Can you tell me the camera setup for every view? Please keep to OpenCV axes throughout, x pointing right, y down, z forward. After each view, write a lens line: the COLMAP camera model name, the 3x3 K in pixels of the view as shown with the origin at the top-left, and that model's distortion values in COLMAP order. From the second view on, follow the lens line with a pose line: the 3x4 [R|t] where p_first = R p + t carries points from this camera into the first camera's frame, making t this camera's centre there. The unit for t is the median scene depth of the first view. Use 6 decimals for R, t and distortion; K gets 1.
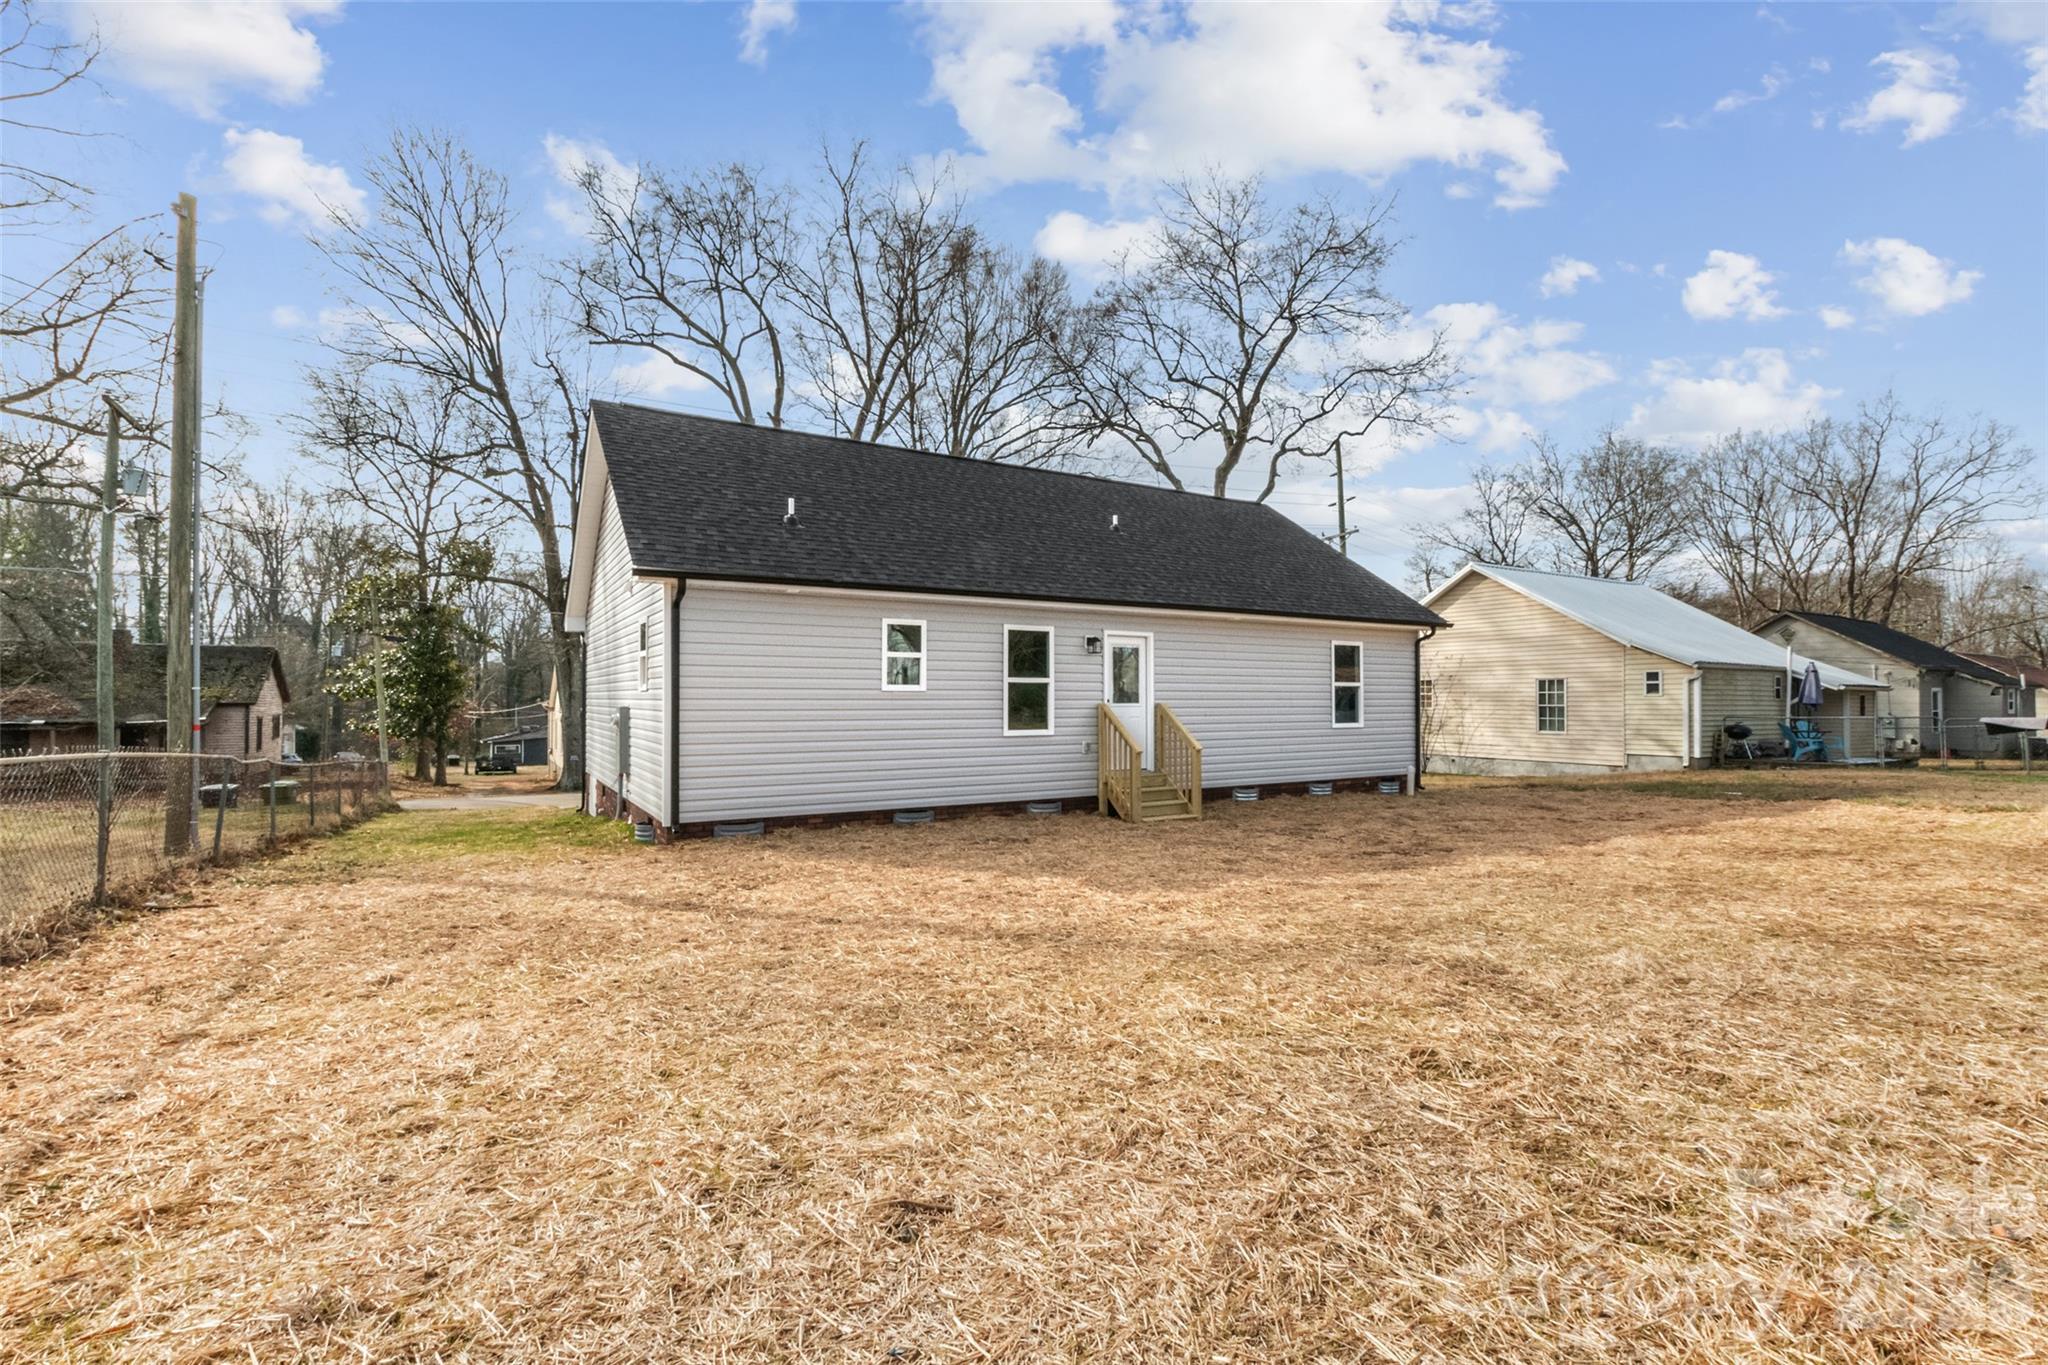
lens RADIAL K [[880.3, 0, 1027.5], [0, 880.3, 670.5], [0, 0, 1]] dist [0.000711, -0.000008]
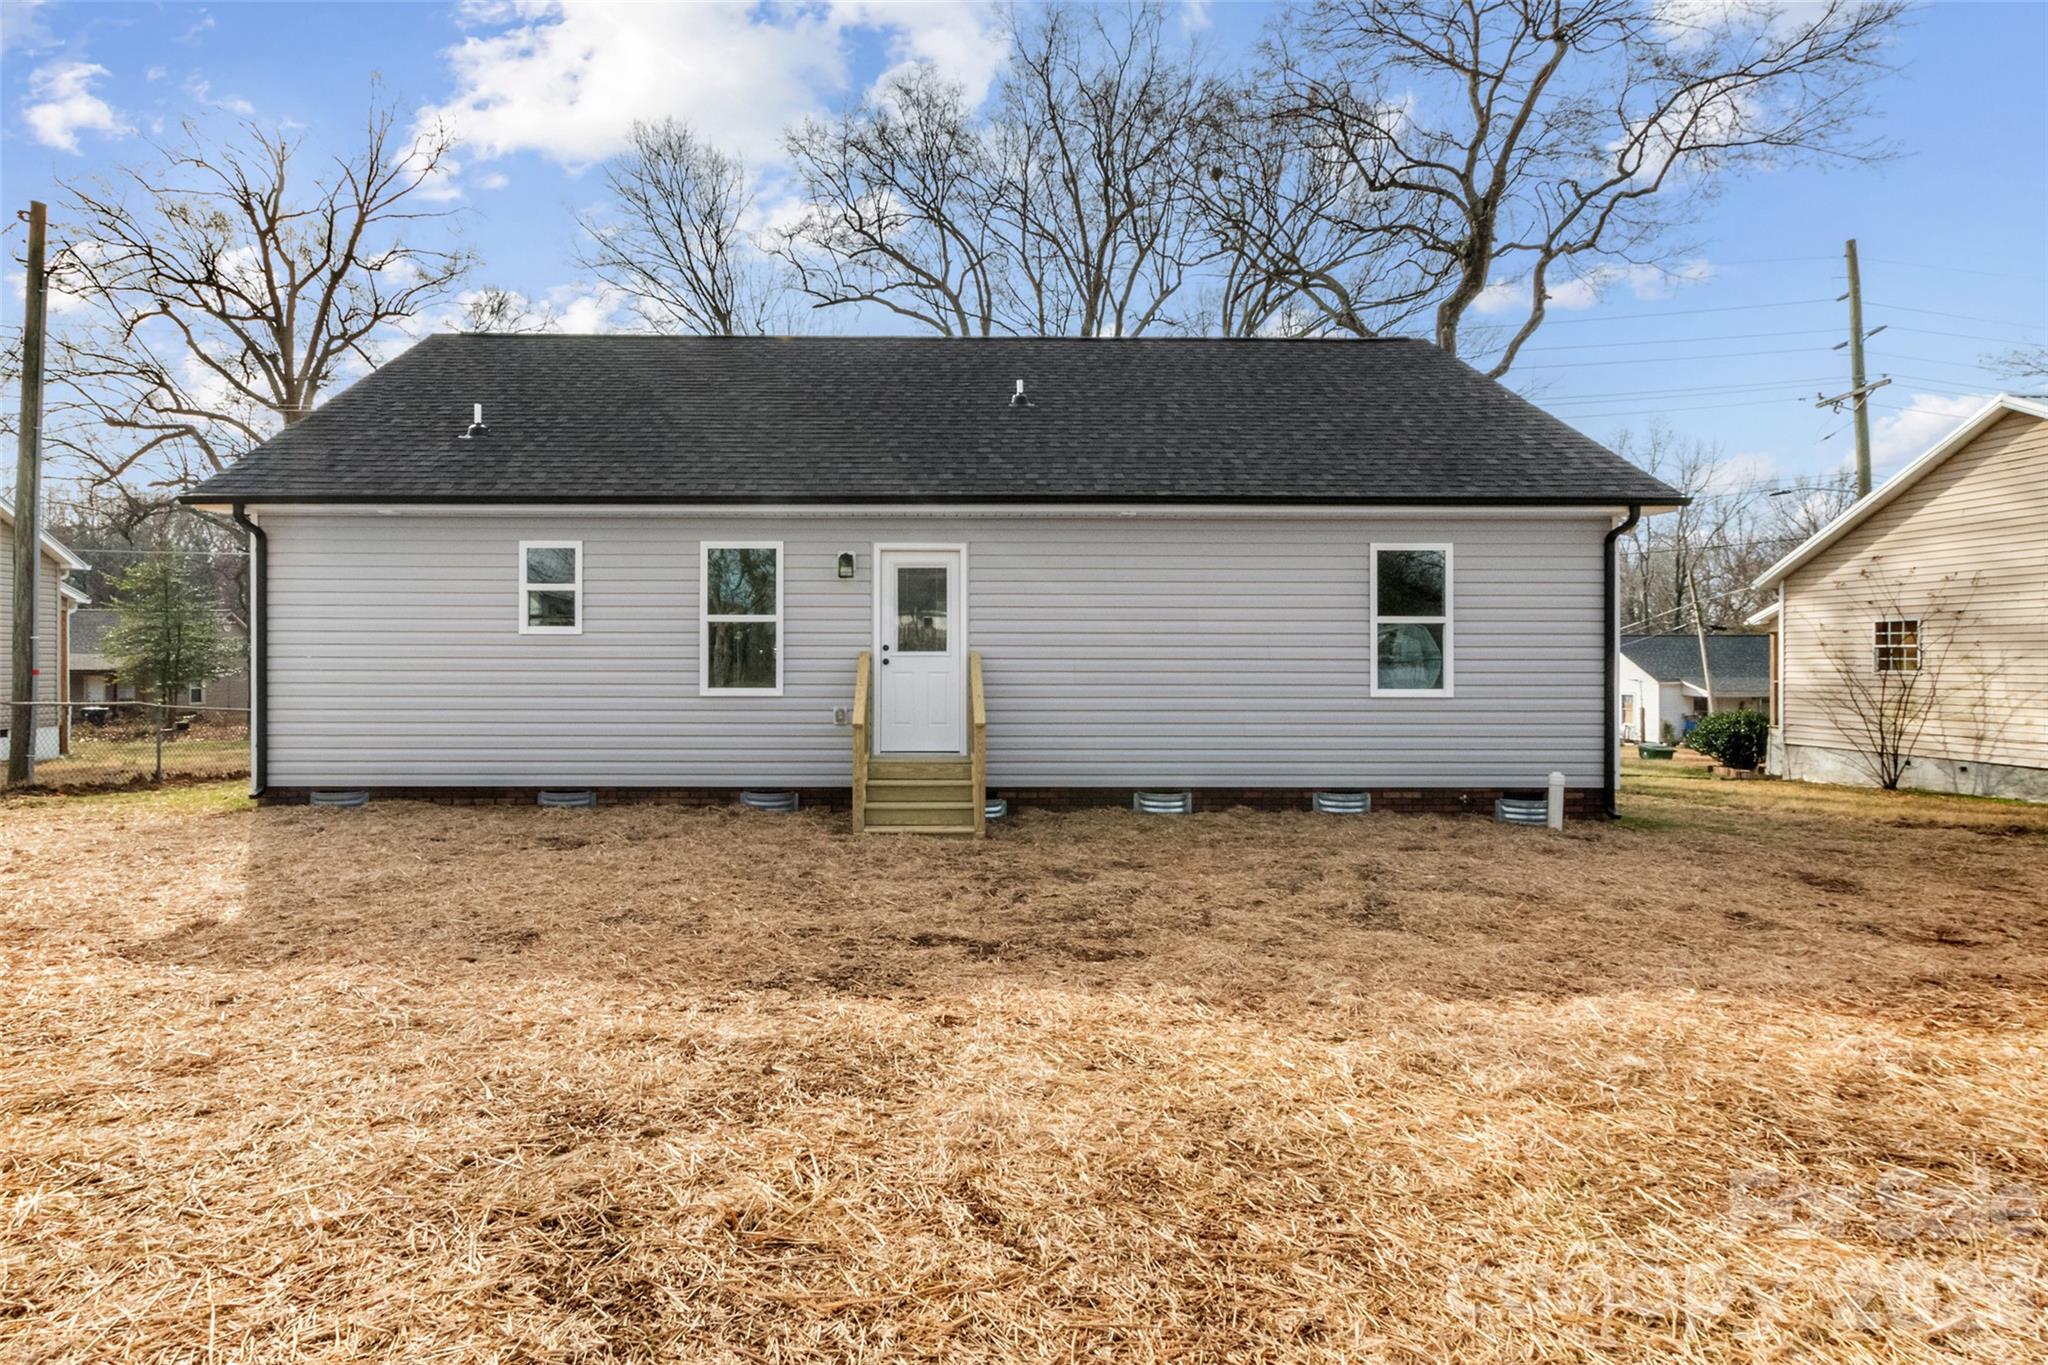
lens RADIAL K [[919.6, 0, 1031.7], [0, 919.6, 650.8], [0, 0, 1]] dist [0.005069, -0.000039]
pose [[0.863945, -0.006701, -0.503541, 0.522802], [0.014642, 0.999823, 0.011816, 0.028826], [0.503373, -0.017581, 0.863890, 0.431387]]
